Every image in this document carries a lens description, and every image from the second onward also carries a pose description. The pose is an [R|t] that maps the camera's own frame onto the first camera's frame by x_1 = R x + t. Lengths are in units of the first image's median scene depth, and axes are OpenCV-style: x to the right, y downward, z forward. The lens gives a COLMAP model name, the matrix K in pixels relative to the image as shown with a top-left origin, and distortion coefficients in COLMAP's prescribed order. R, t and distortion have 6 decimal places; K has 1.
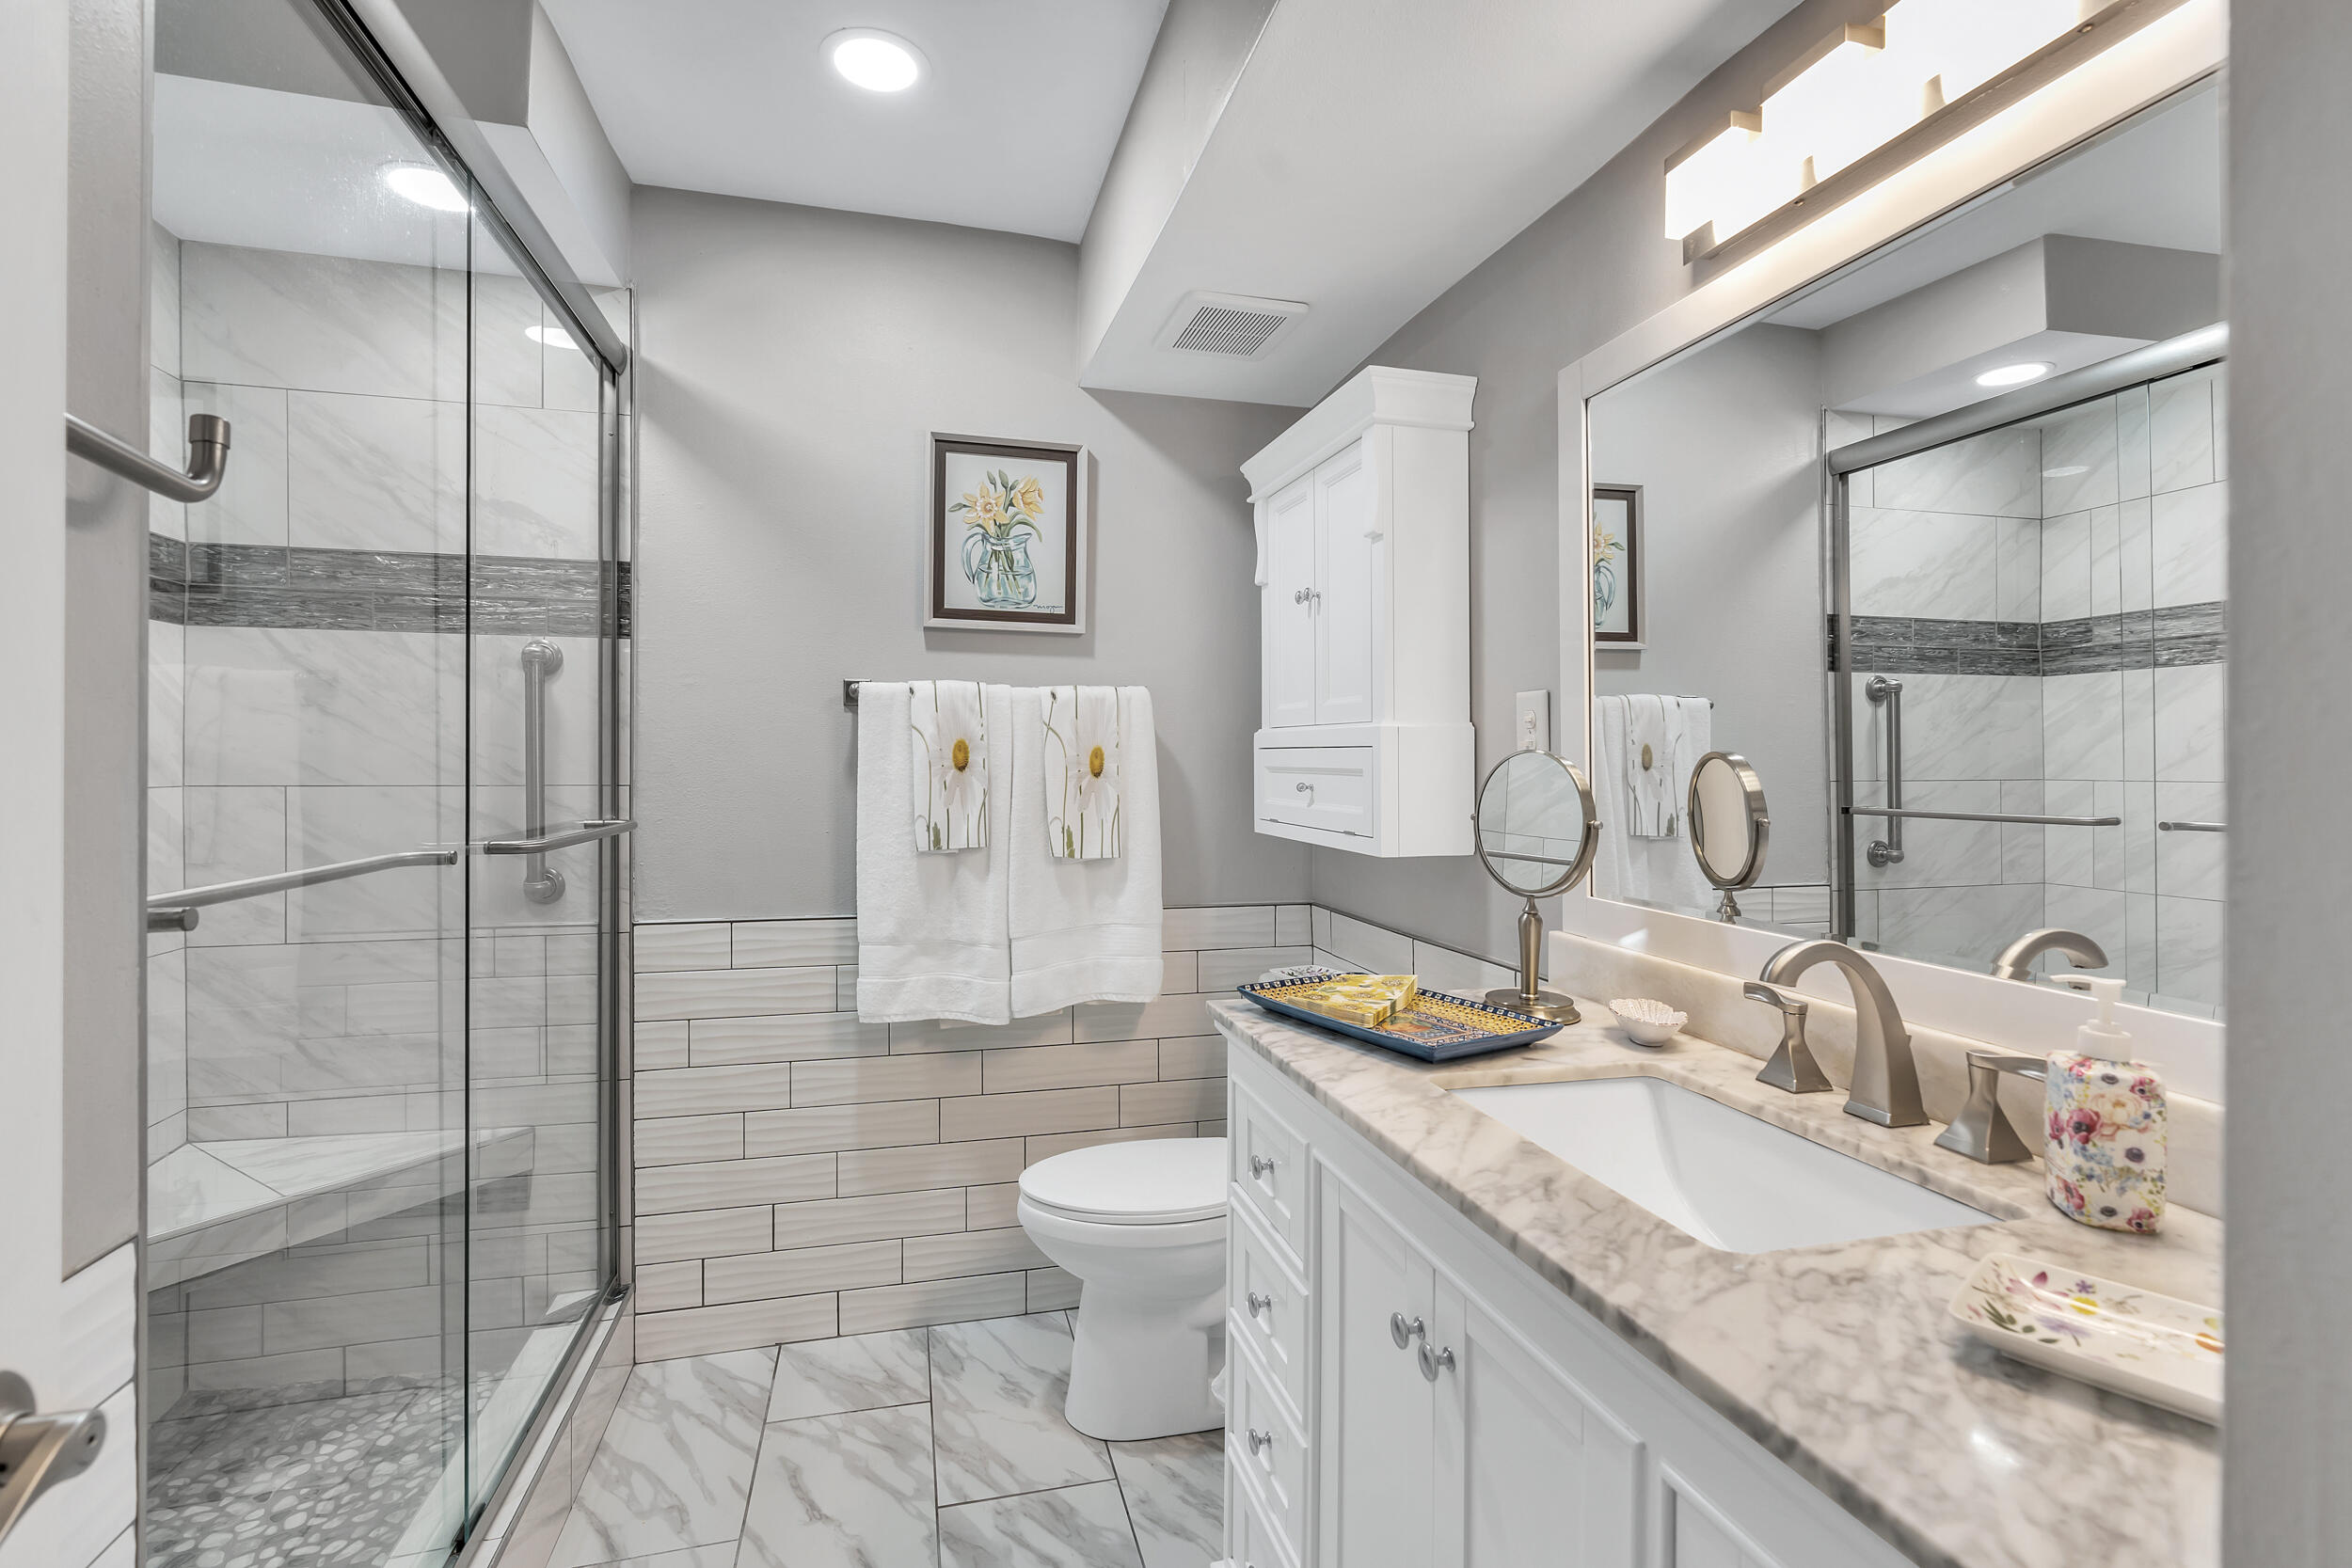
lens RADIAL K [[1066.3, 0, 1173.7], [0, 1066.3, 770.4], [0, 0, 1]] dist [0.009846, 0.002005]
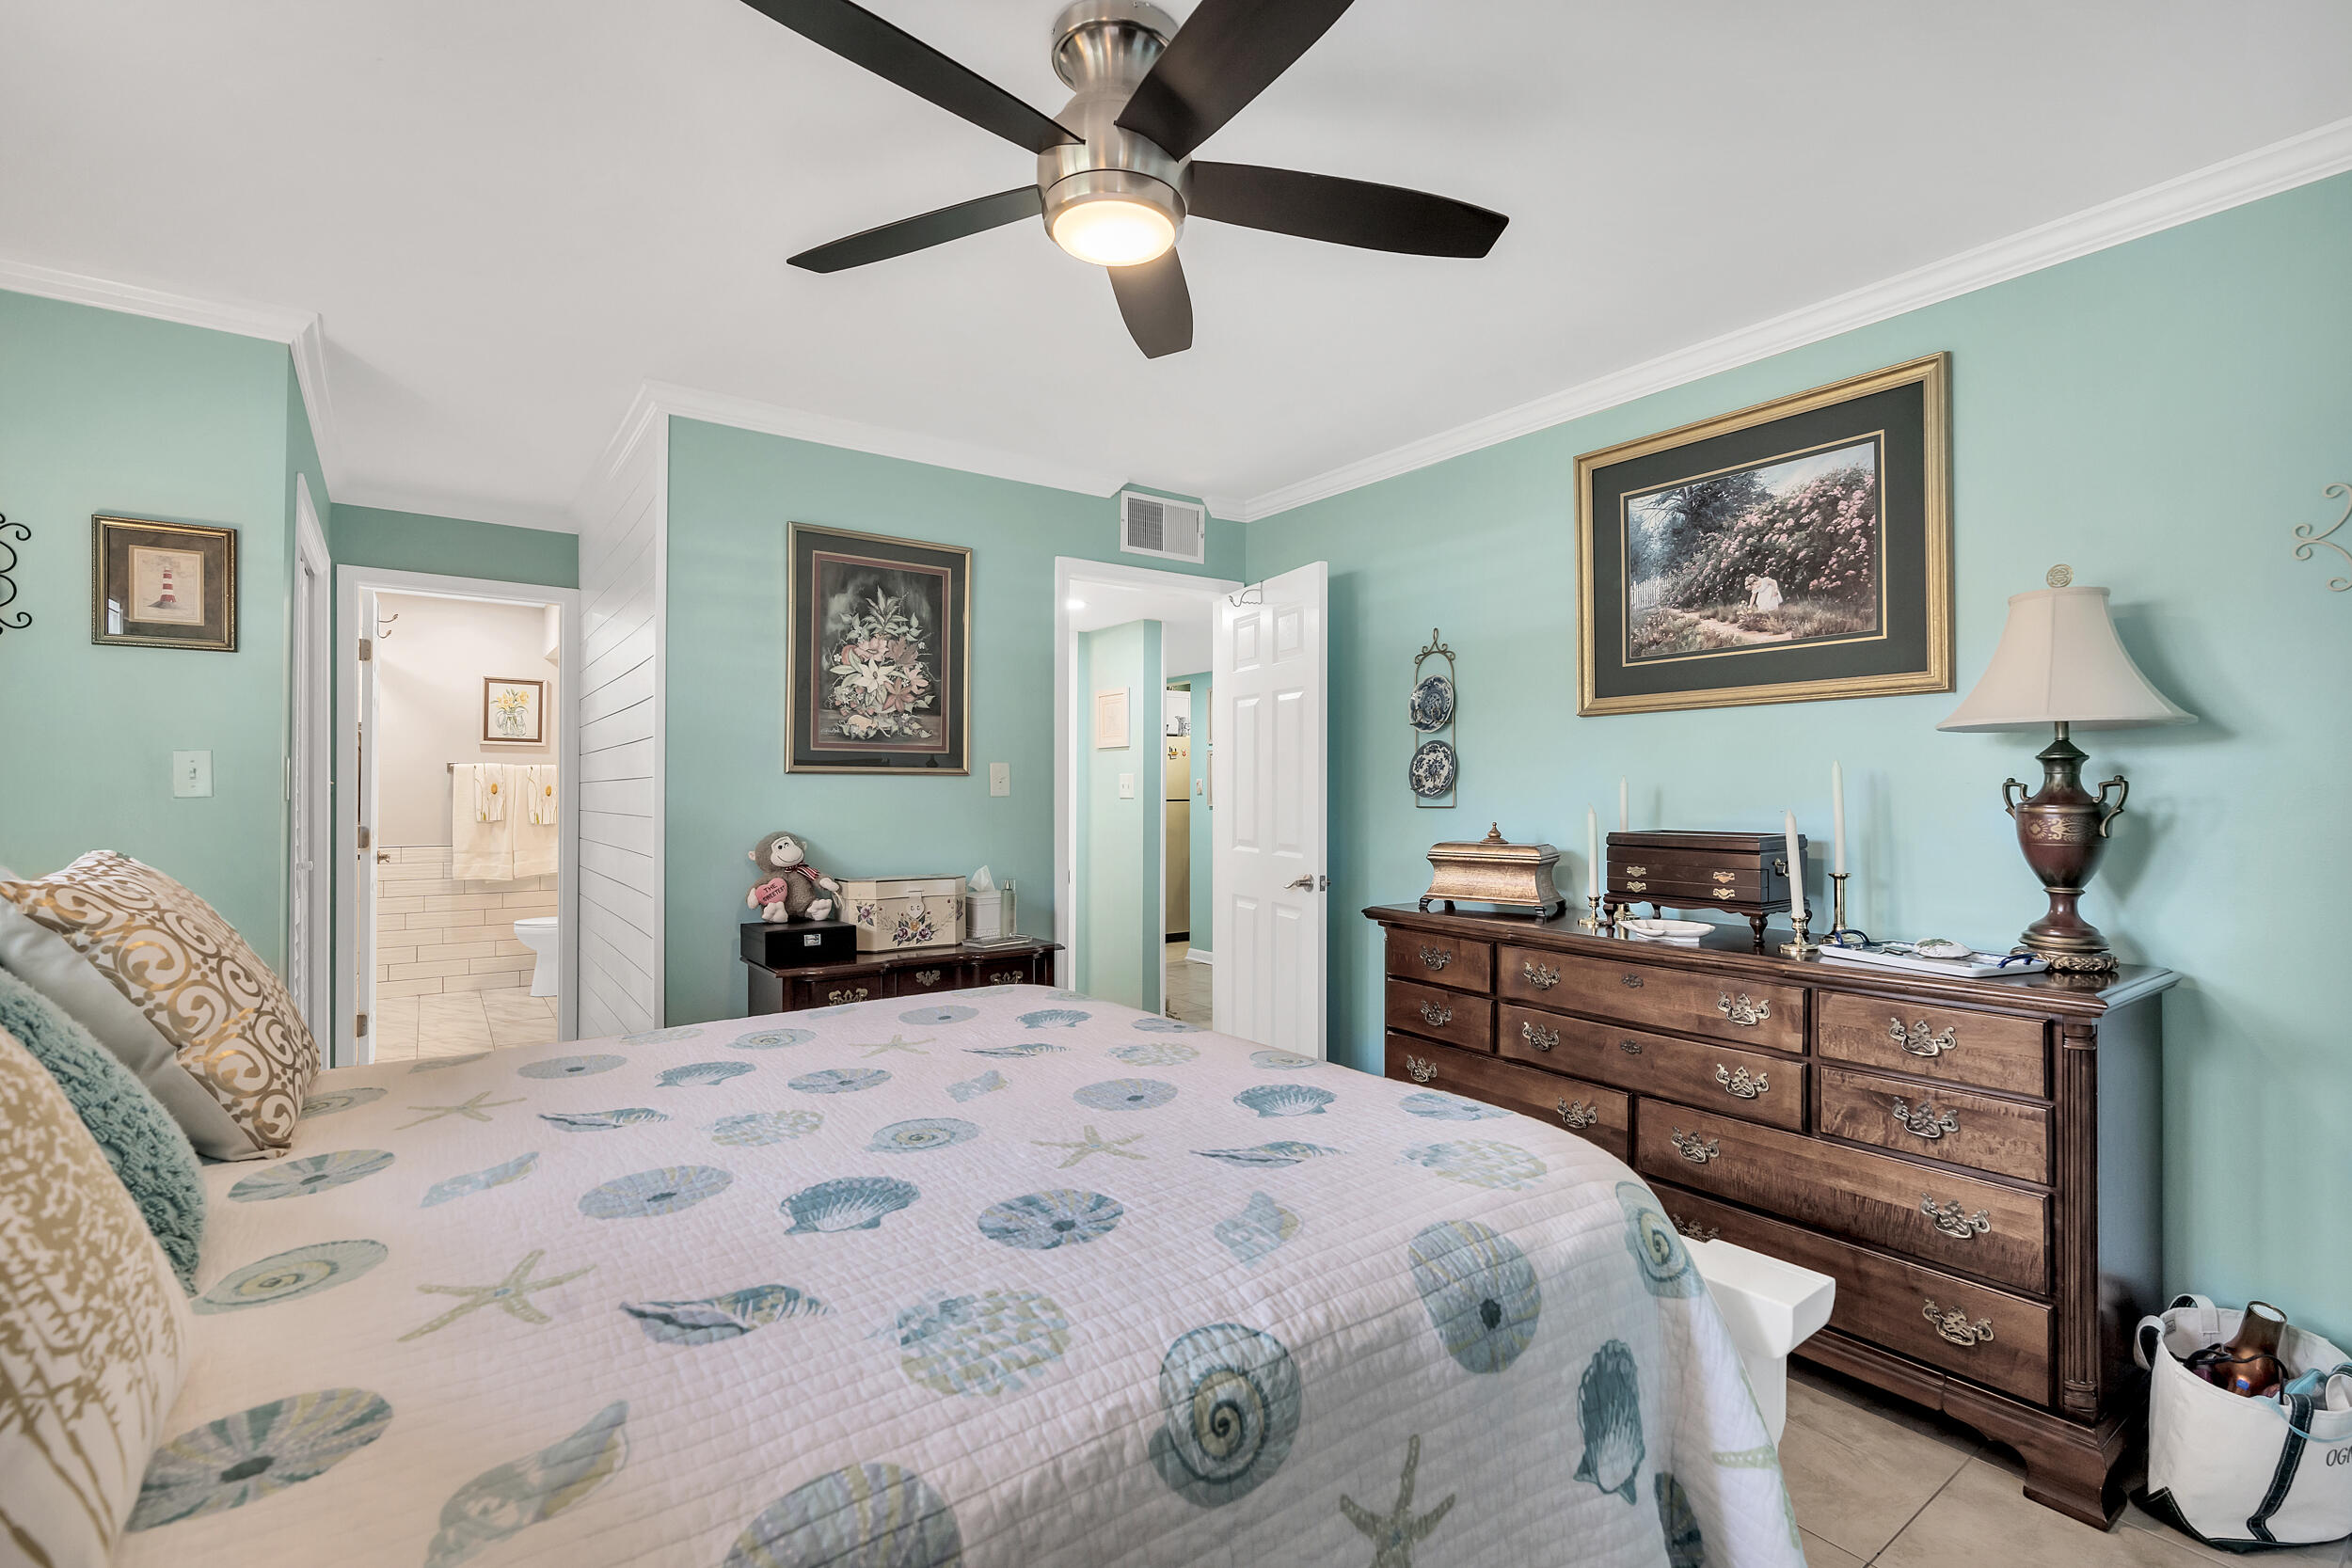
lens RADIAL K [[1066.3, 0, 1170.9], [0, 1066.3, 787.3], [0, 0, 1]] dist [0.009846, 0.002005]
pose [[0.936745, 0.002749, 0.350002, 0.500587], [0.001087, 0.999941, -0.010762, 0.016339], [-0.350011, 0.010462, 0.936687, -2.353207]]
